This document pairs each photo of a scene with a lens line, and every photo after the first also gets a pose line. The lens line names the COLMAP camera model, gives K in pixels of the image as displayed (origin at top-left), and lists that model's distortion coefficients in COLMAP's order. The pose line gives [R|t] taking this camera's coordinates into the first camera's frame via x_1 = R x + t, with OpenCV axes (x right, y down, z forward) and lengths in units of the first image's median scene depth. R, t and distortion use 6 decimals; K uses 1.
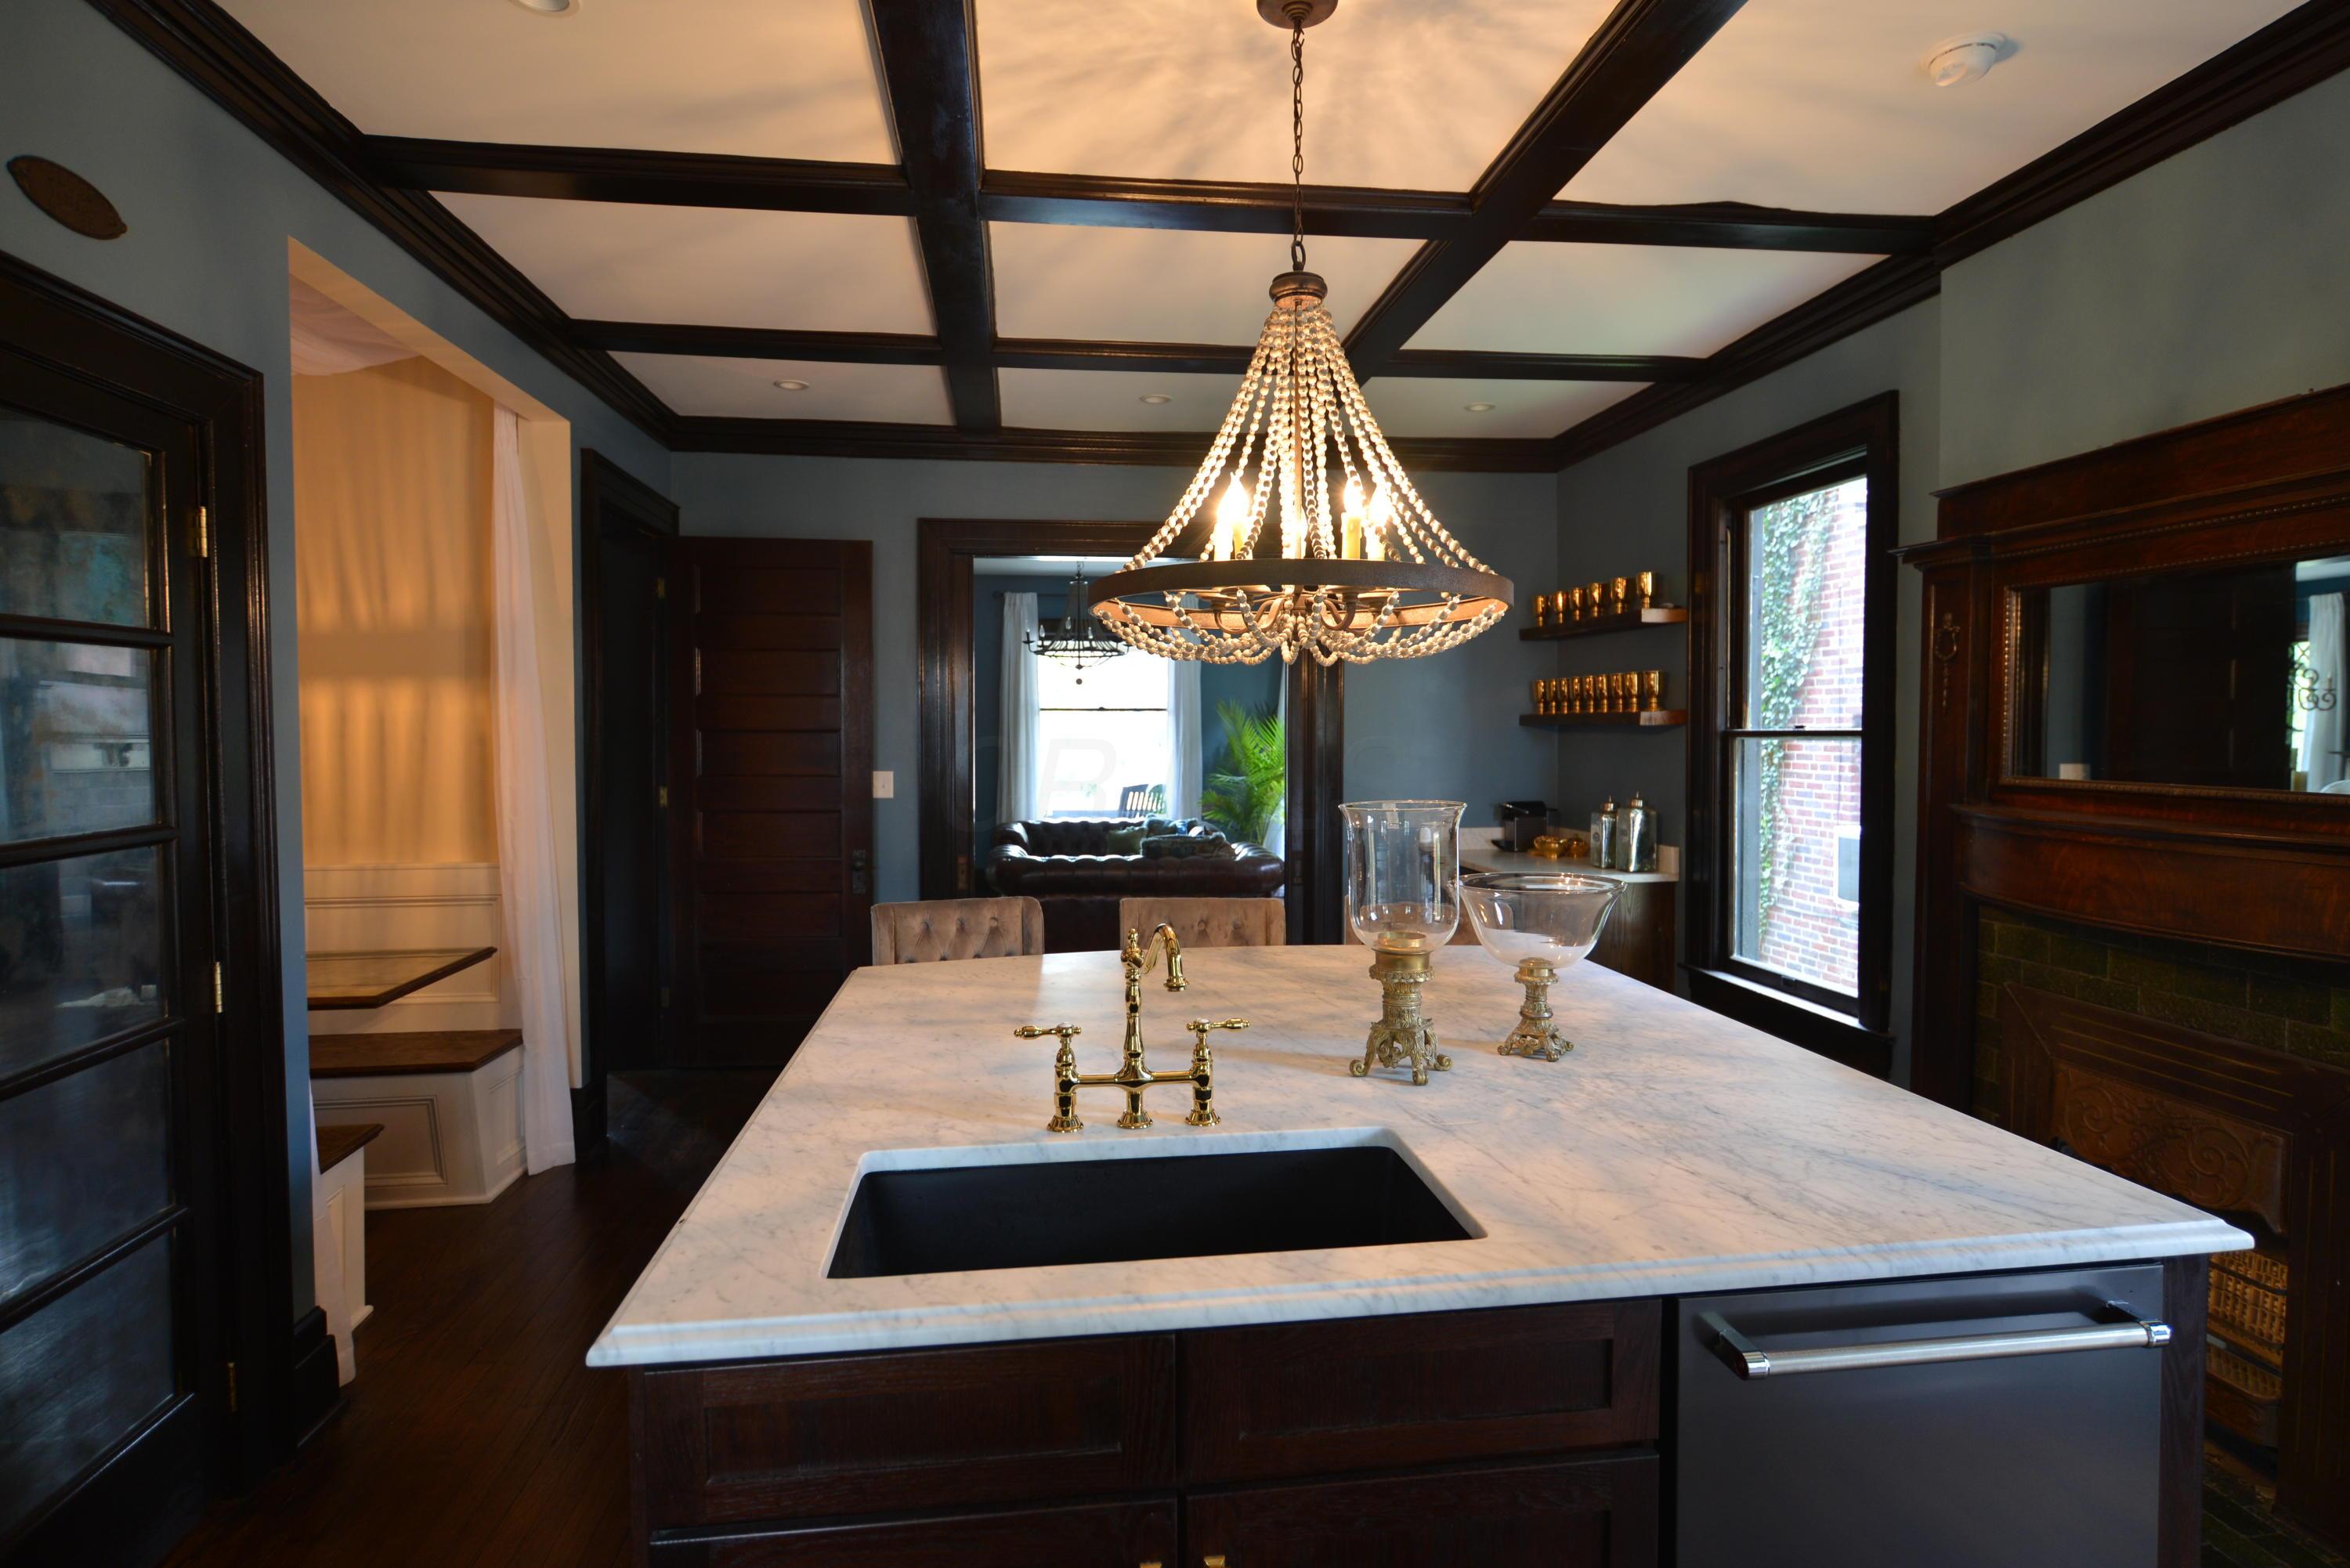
lens RADIAL K [[1231.5, 0, 1180.4], [0, 1231.5, 782.6], [0, 0, 1]] dist [-0.017797, 0.008020]
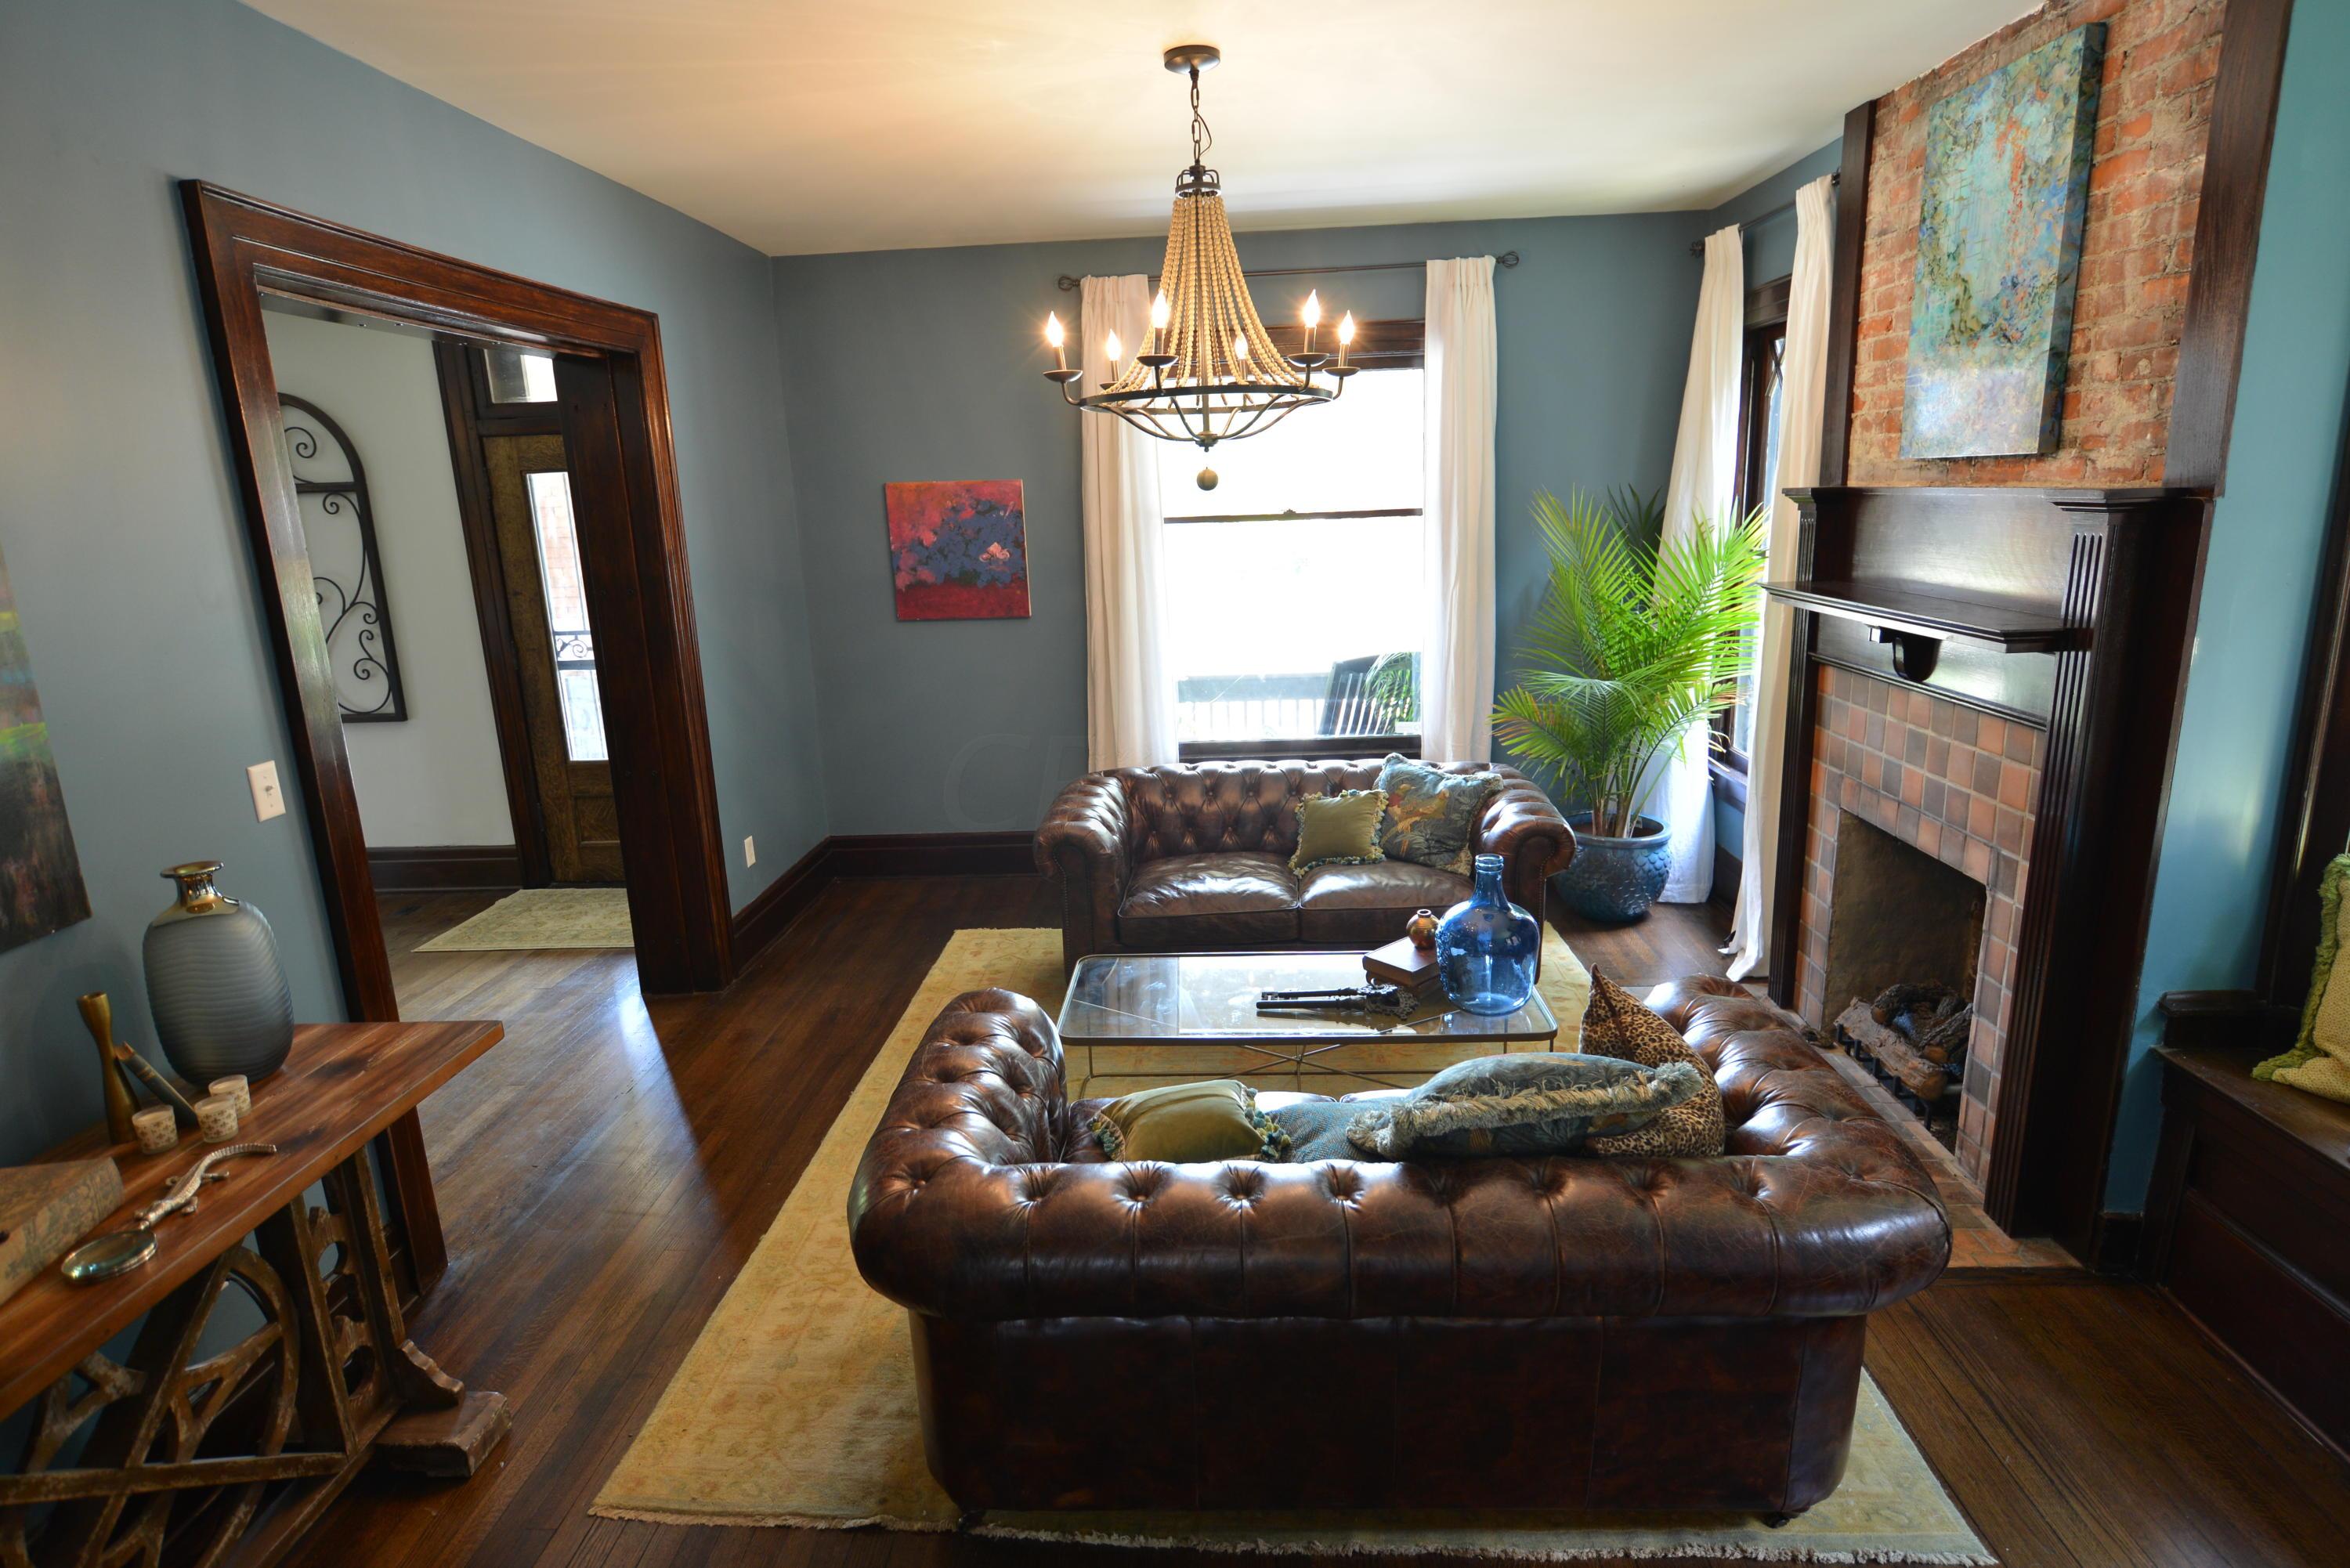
lens RADIAL K [[1231.5, 0, 1176.7], [0, 1231.5, 777.3], [0, 0, 1]] dist [-0.017797, 0.008020]
pose [[0.983601, 0.006933, -0.180224, -0.102503], [0.027638, 0.981665, 0.188602, -0.275863], [0.178227, -0.190490, 0.965375, 2.667837]]
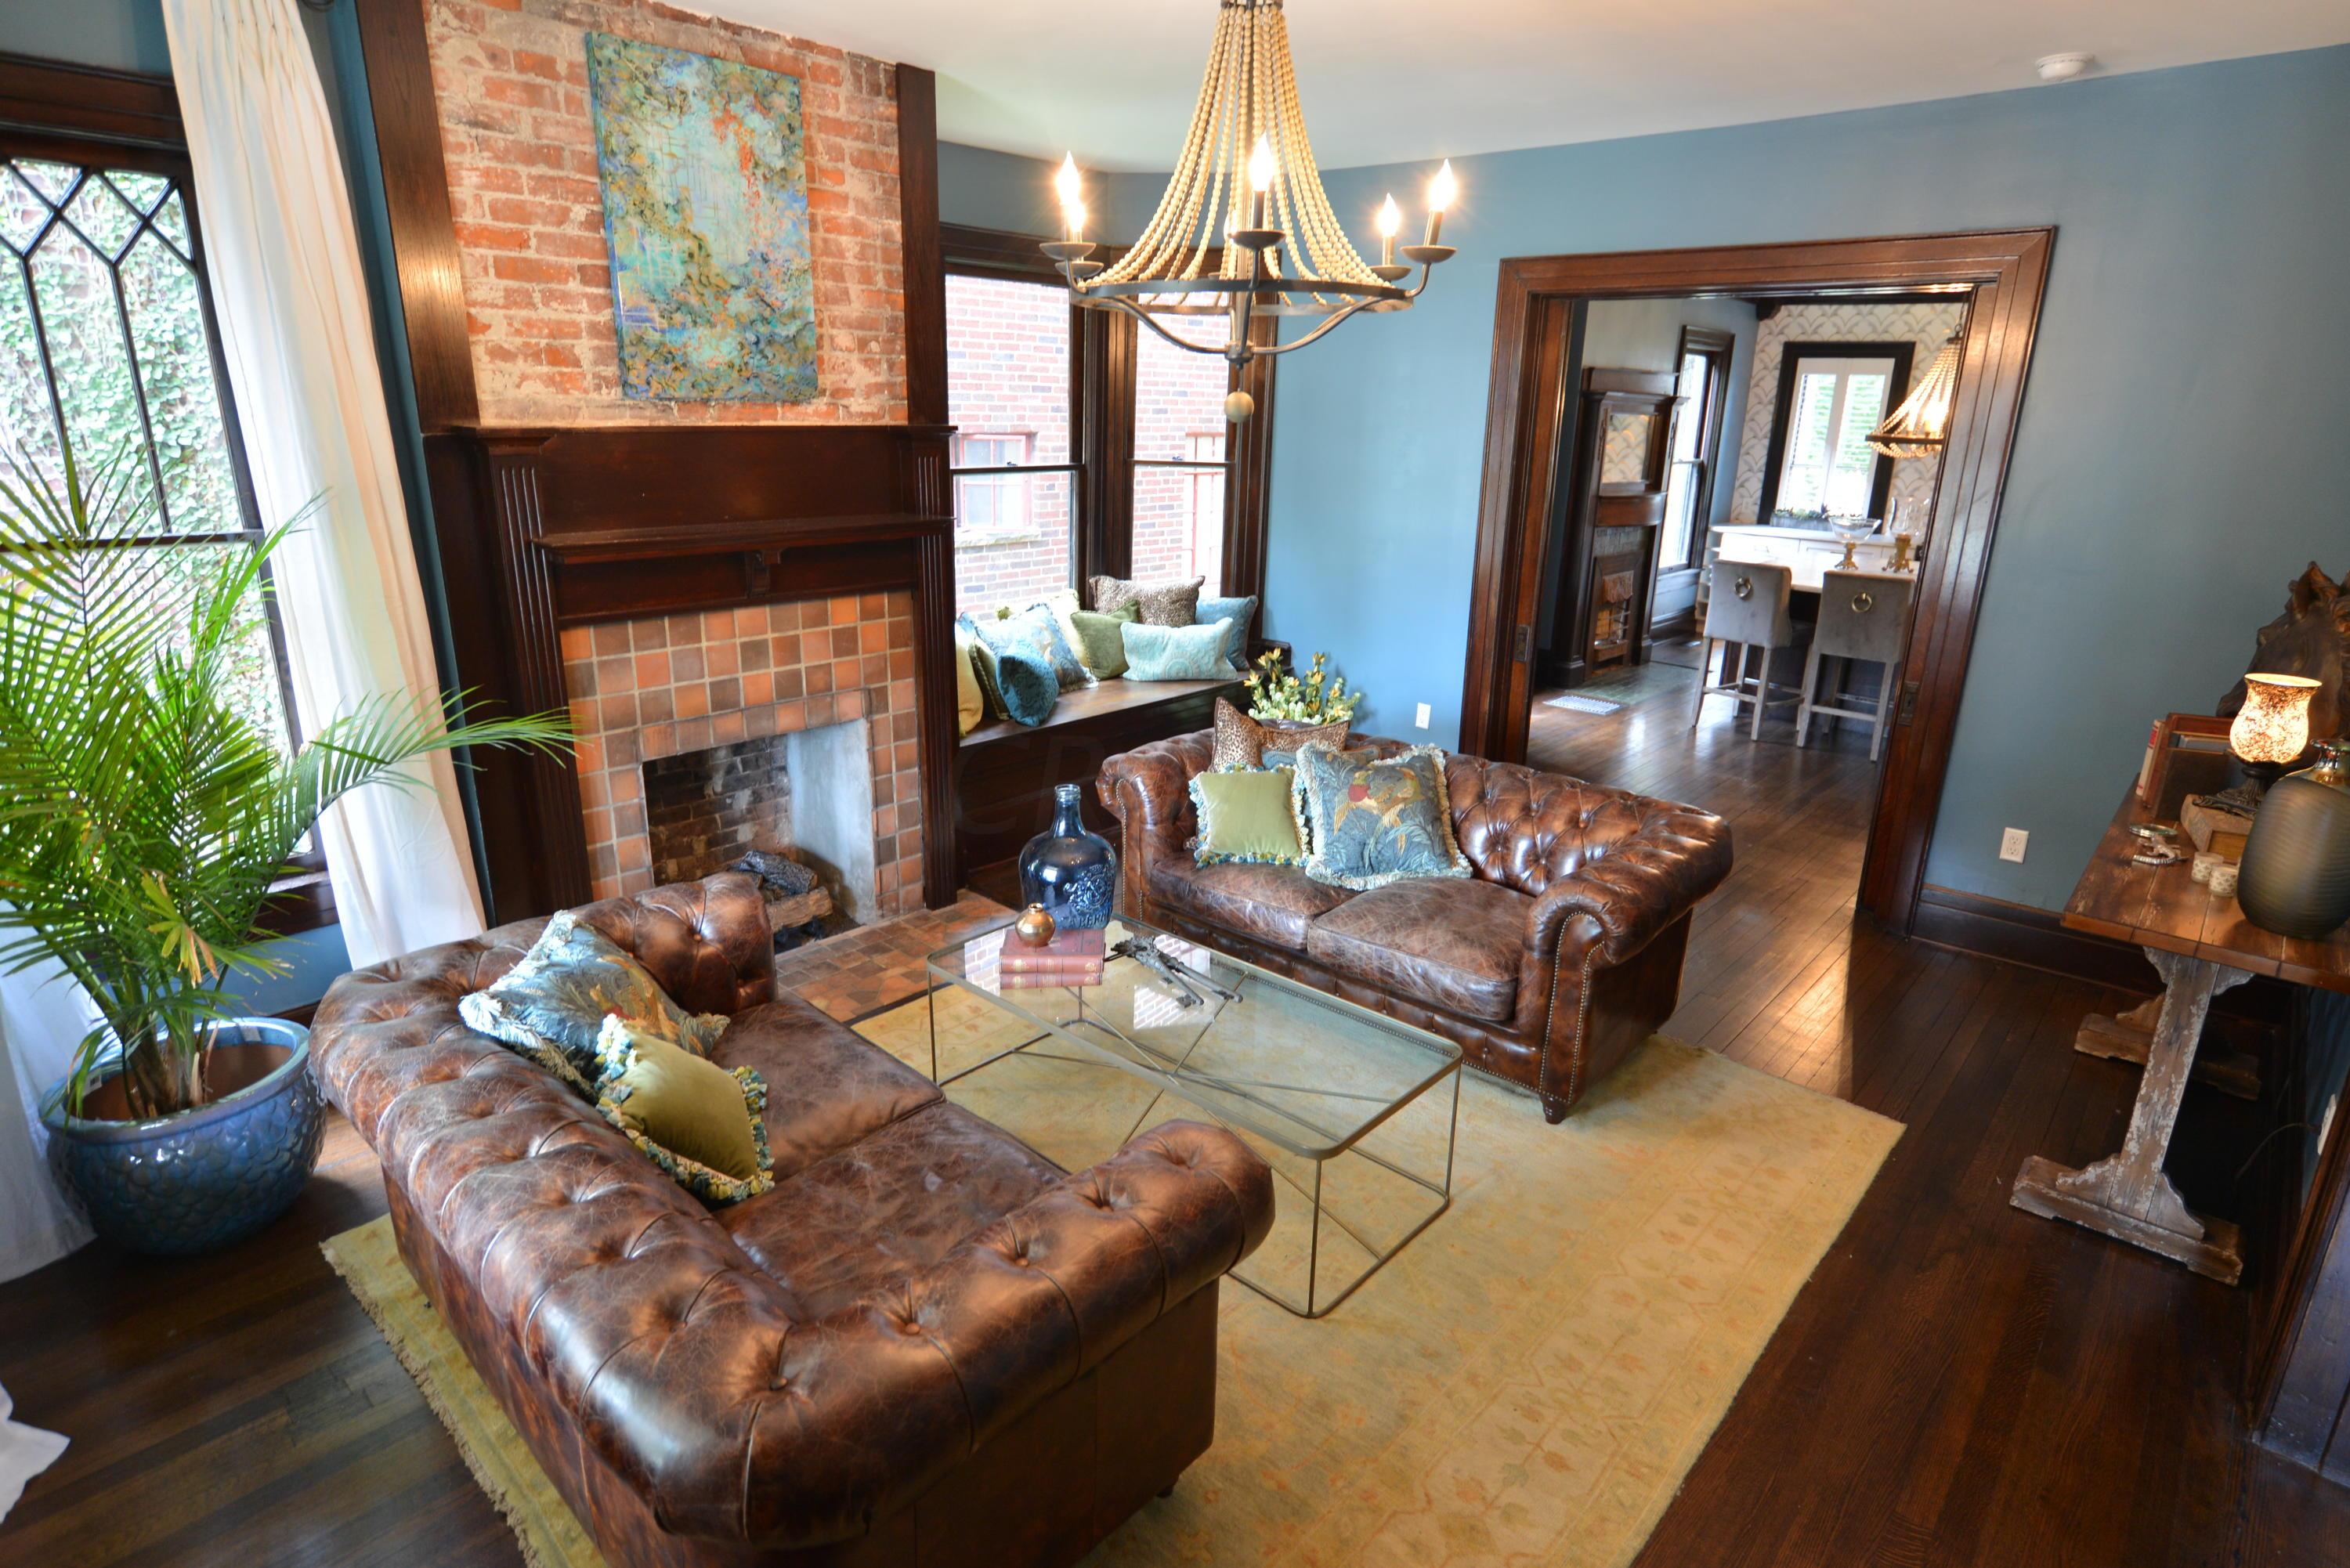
lens RADIAL K [[1231.5, 0, 1181.4], [0, 1231.5, 778.6], [0, 0, 1]] dist [-0.017797, 0.008020]
pose [[-0.646043, -0.236182, 0.725842, -1.298214], [0.012441, 0.947541, 0.319393, -0.396130], [-0.763200, 0.215372, -0.609214, 5.195146]]
